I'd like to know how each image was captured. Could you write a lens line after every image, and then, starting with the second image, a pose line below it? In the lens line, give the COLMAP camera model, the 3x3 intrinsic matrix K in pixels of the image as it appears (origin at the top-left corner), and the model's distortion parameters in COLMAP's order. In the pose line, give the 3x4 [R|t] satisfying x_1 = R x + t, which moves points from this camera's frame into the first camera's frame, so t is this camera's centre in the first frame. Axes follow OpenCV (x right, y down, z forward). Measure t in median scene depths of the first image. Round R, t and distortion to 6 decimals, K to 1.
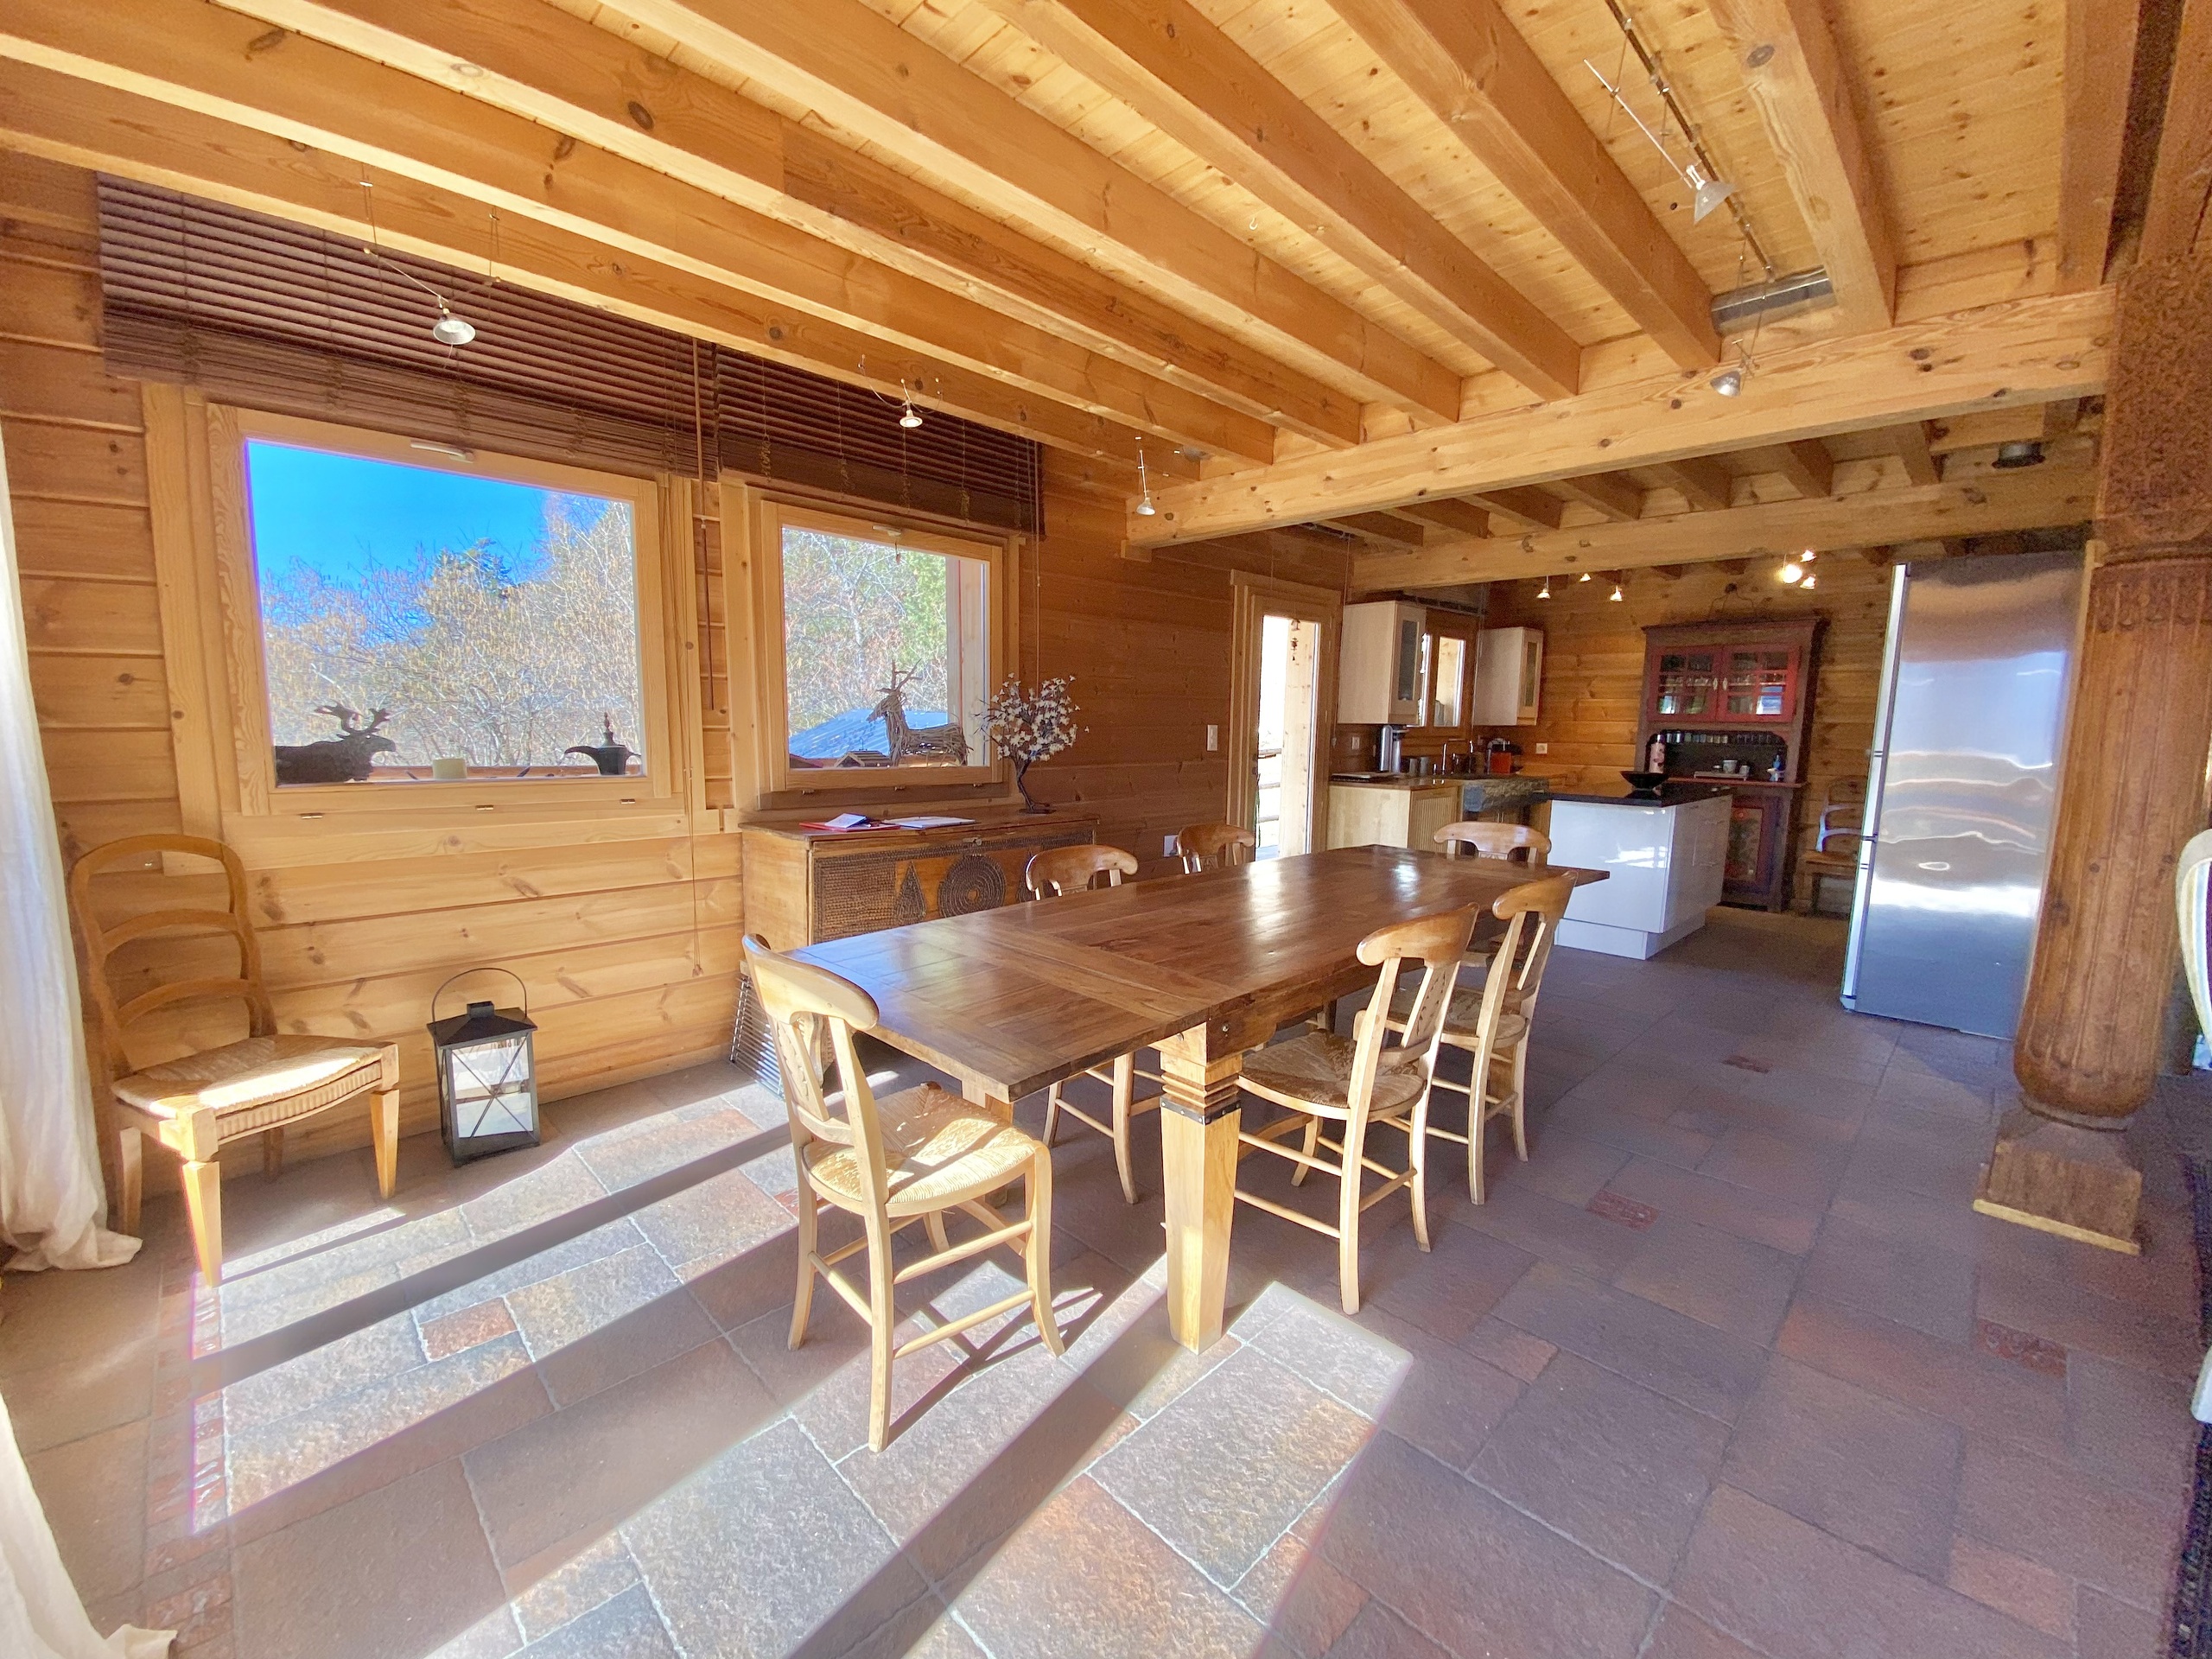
lens RADIAL K [[898.2, 0, 1095.9], [0, 898.2, 840.3], [0, 0, 1]] dist [0.009085, -0.016263]
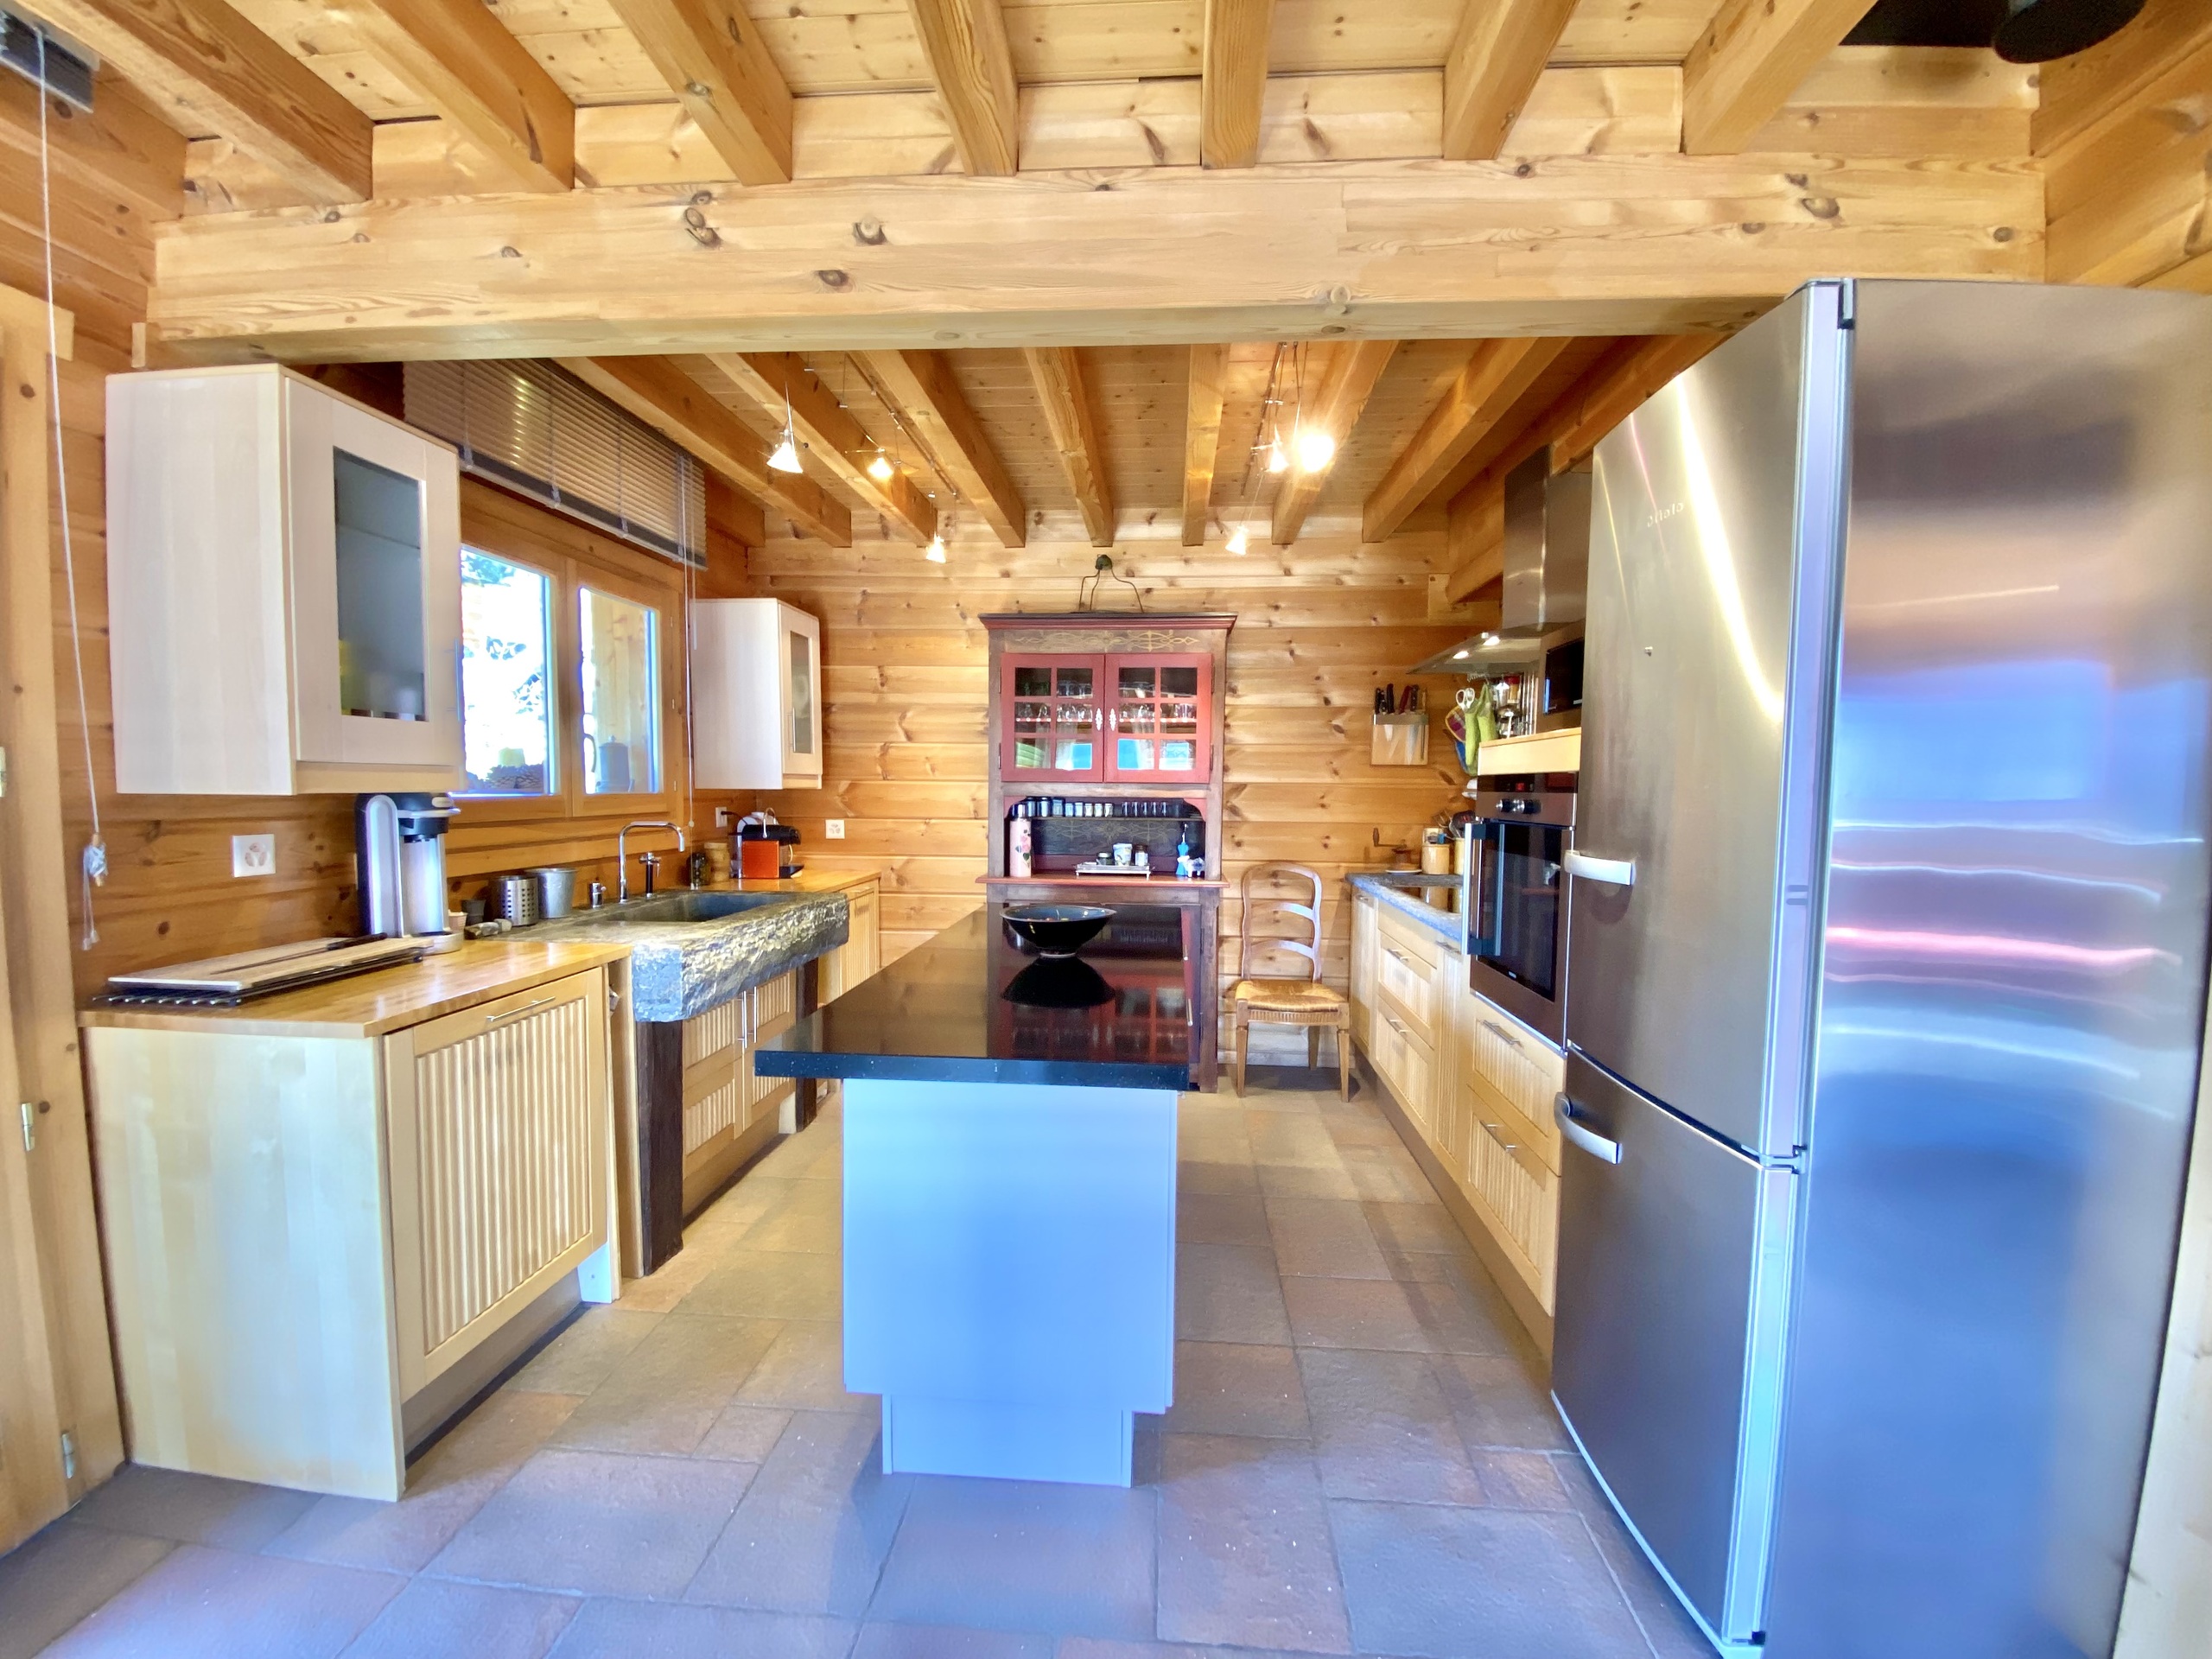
lens RADIAL K [[890.1, 0, 1110.6], [0, 890.1, 857.5], [0, 0, 1]] dist [0.013632, -0.015492]
pose [[0.741245, -0.060481, 0.668504, 0.283531], [0.087694, 0.996122, -0.007114, -0.074435], [-0.665481, 0.063897, 0.743675, 0.536597]]
